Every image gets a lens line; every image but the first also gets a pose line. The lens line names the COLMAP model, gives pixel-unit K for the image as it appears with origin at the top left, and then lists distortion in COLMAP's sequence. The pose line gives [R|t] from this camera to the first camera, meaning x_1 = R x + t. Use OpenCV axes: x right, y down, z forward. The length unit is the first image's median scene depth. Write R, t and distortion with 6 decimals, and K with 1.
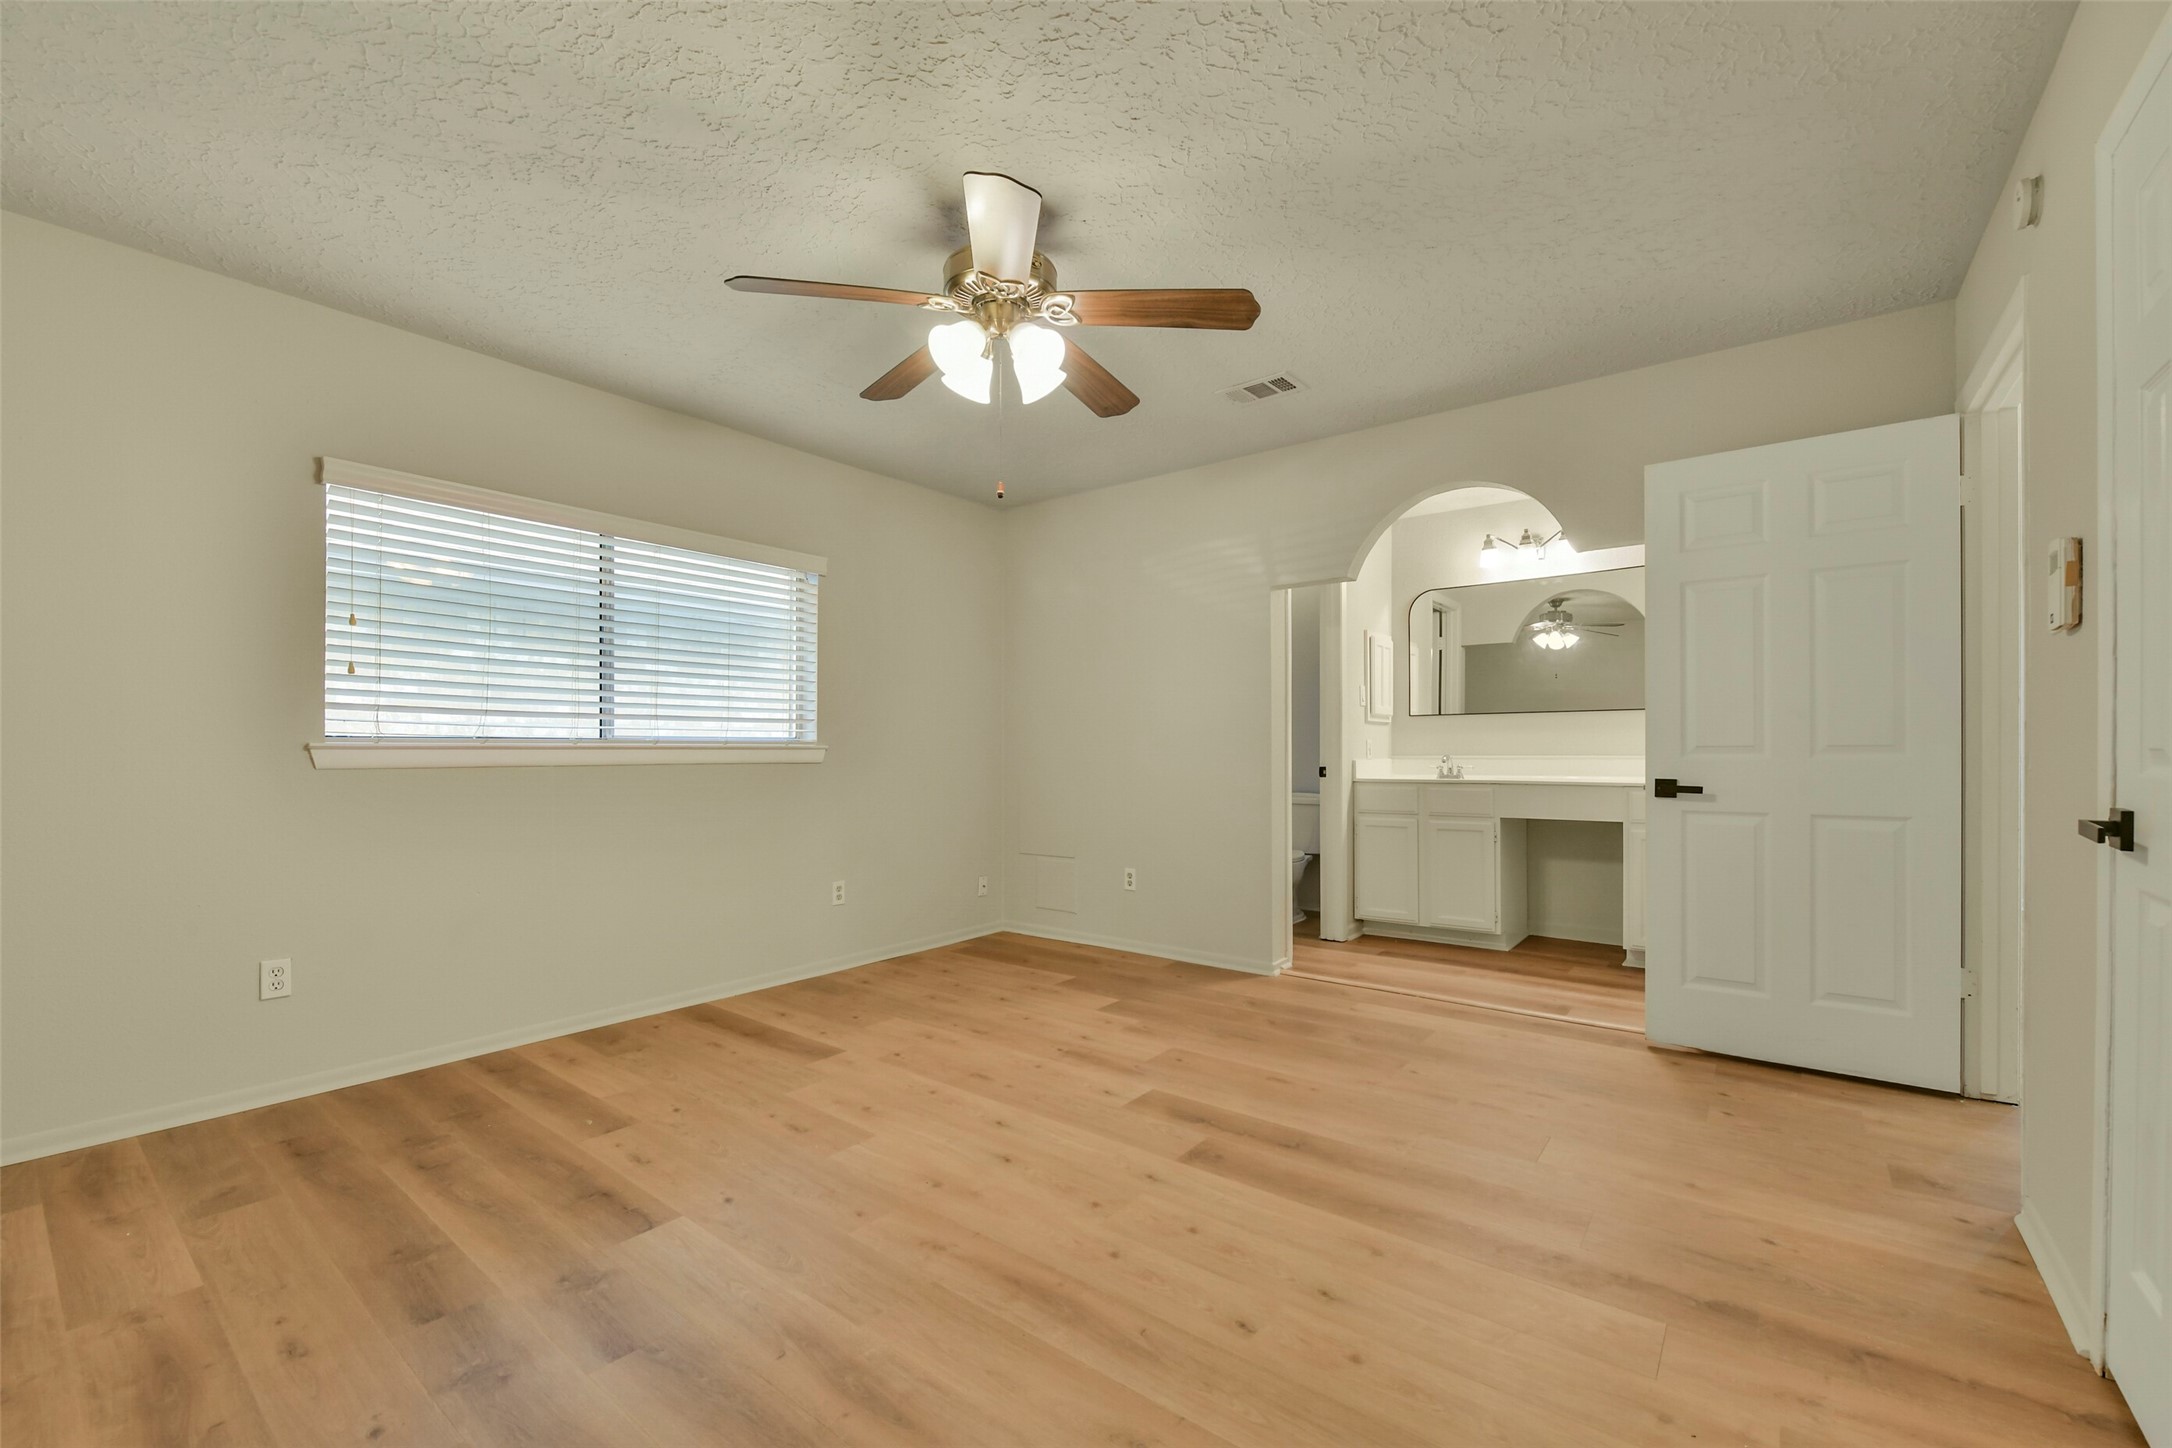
lens RADIAL K [[881.1, 0, 1087.0], [0, 881.1, 746.7], [0, 0, 1]] dist [-0.003016, -0.002171]
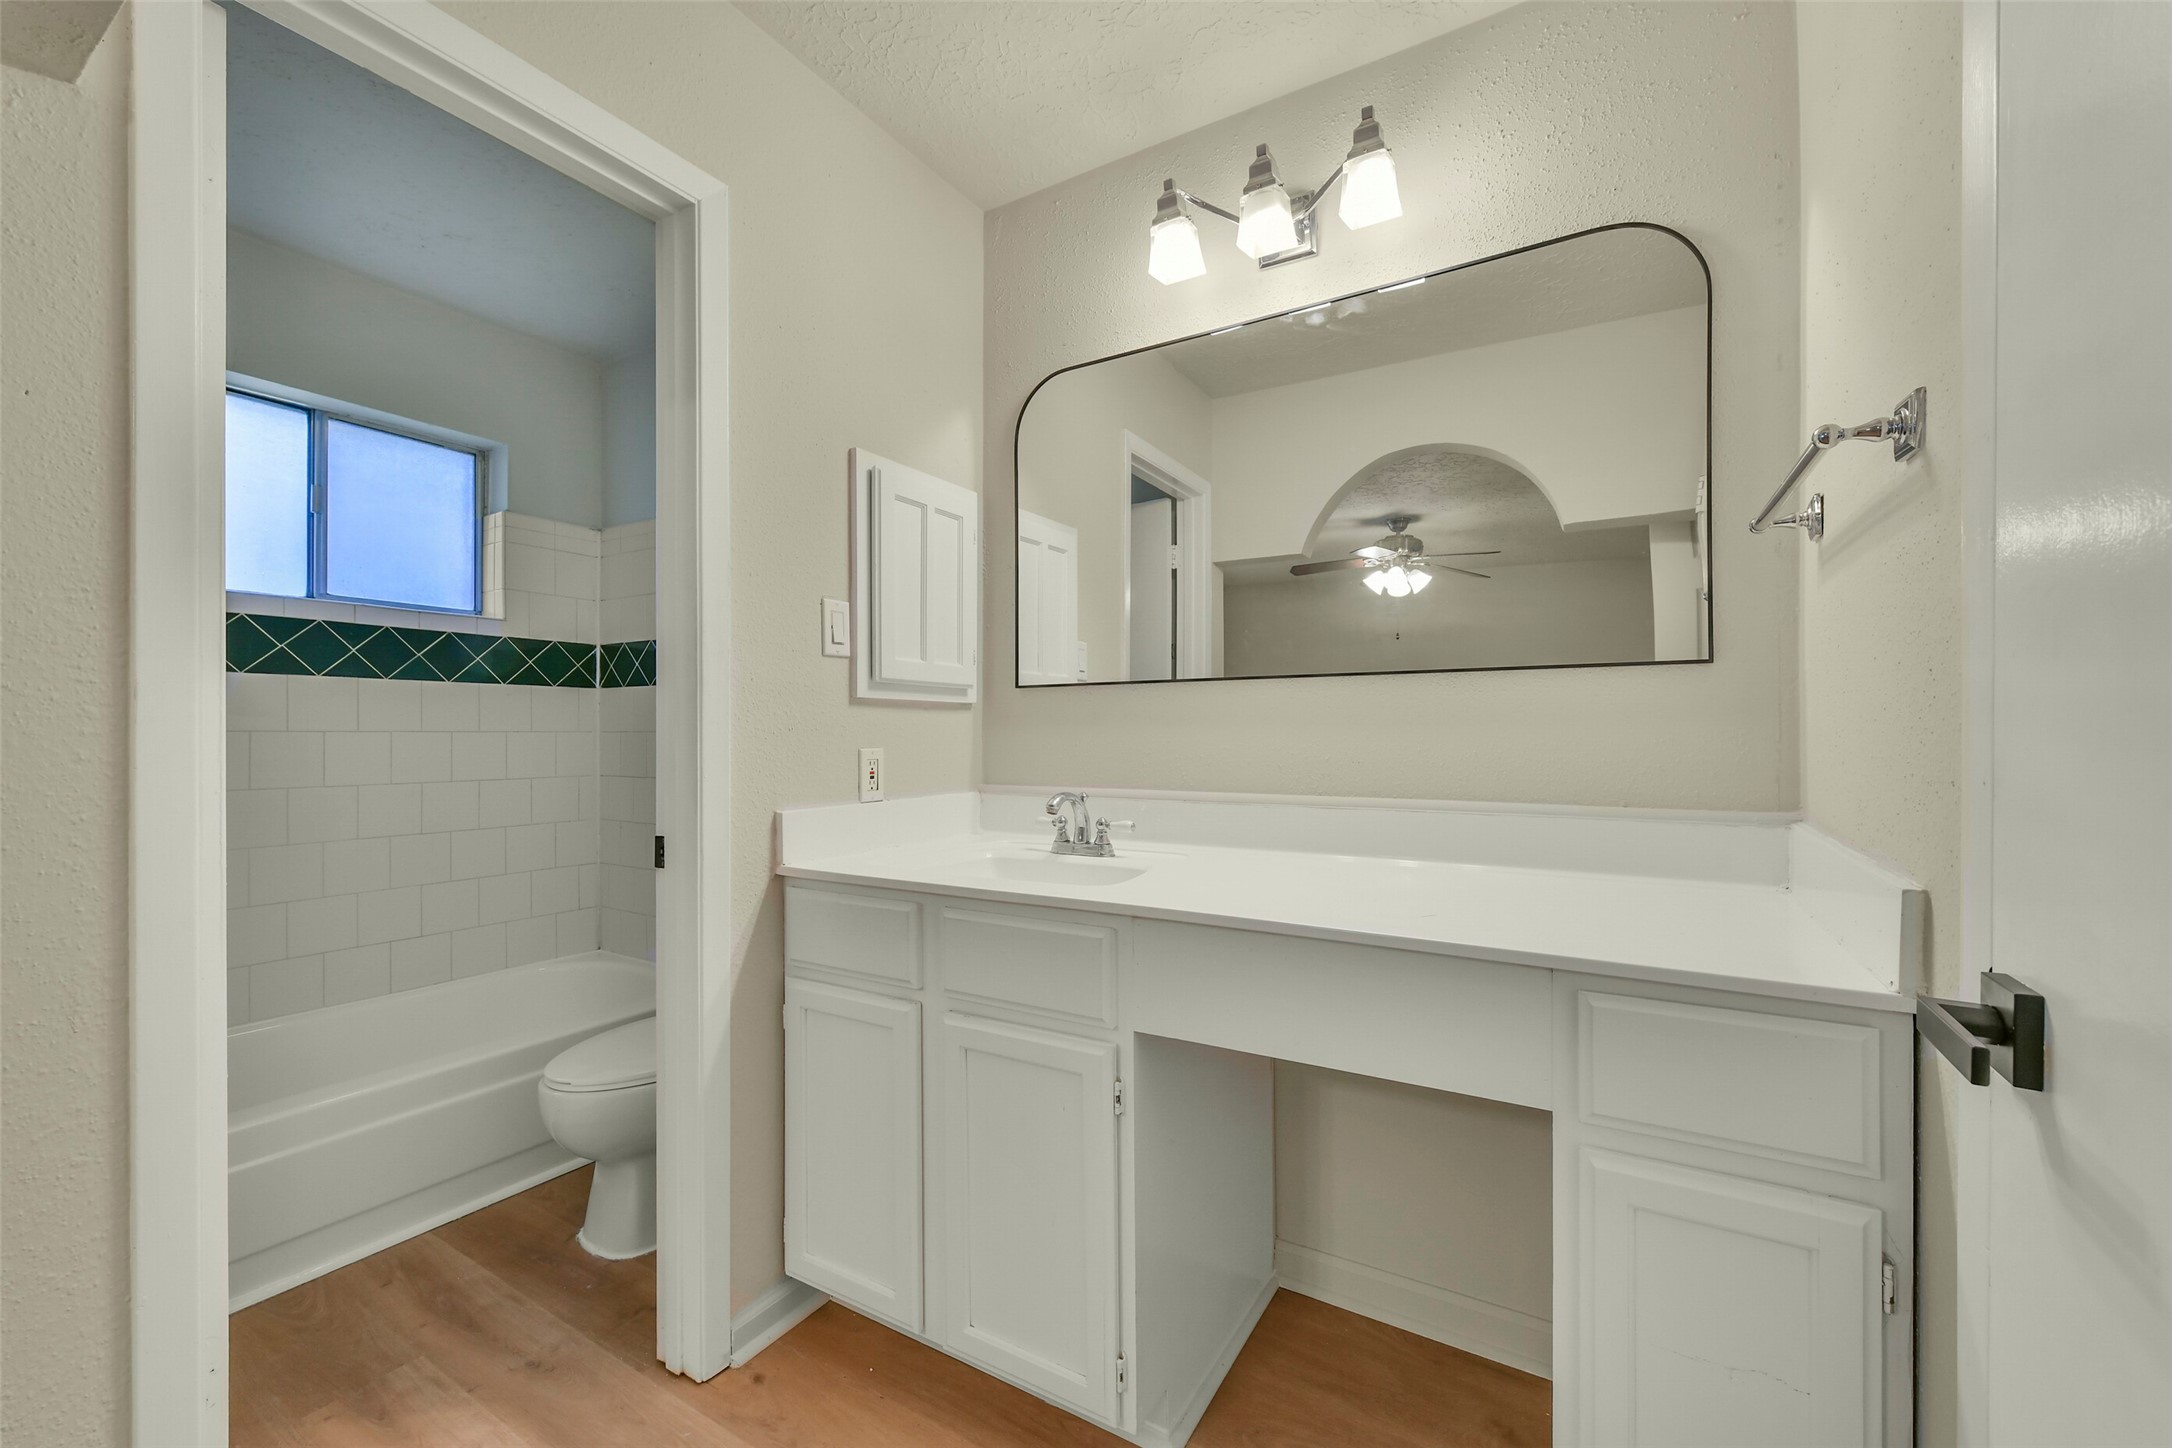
lens RADIAL K [[881.1, 0, 1105.3], [0, 881.1, 732.9], [0, 0, 1]] dist [-0.003016, -0.002171]
pose [[0.990367, 0.003721, 0.138418, 0.539746], [-0.002992, 0.999981, -0.005478, -0.019876], [-0.138436, 0.005011, 0.990359, 0.917078]]
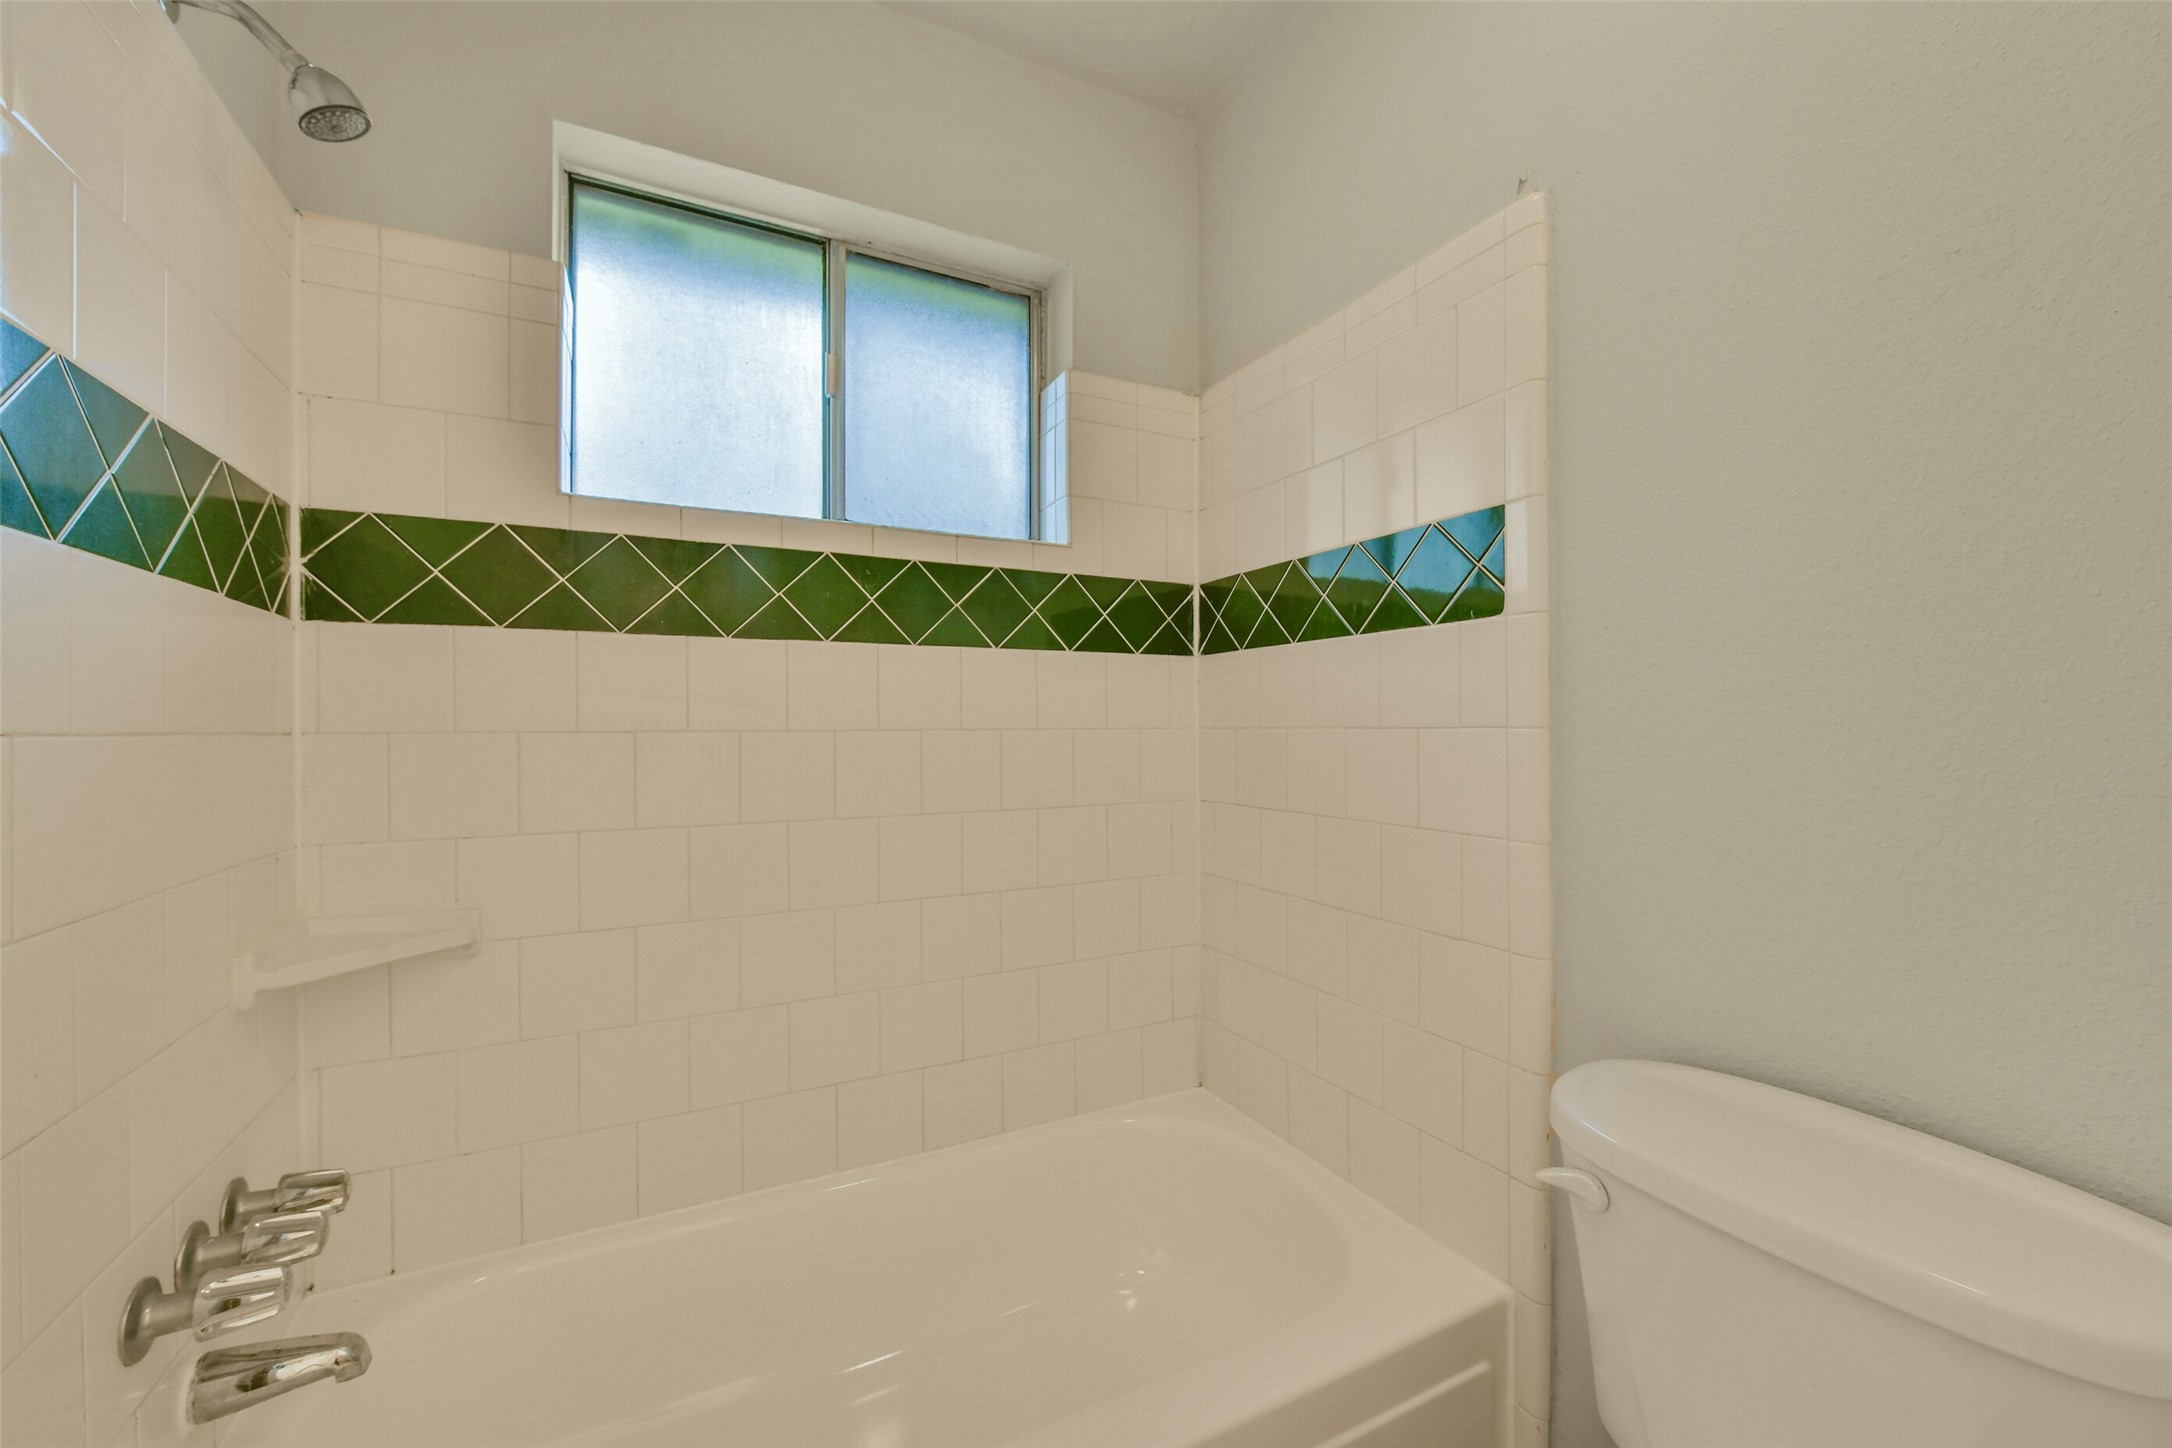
lens RADIAL K [[881.1, 0, 1079.4], [0, 881.1, 723.4], [0, 0, 1]] dist [-0.003016, -0.002171]
pose [[0.913826, 0.004892, -0.406077, 0.425945], [-0.003166, 0.999983, 0.004923, -0.024454], [0.406094, -0.003213, 0.913826, 1.128465]]
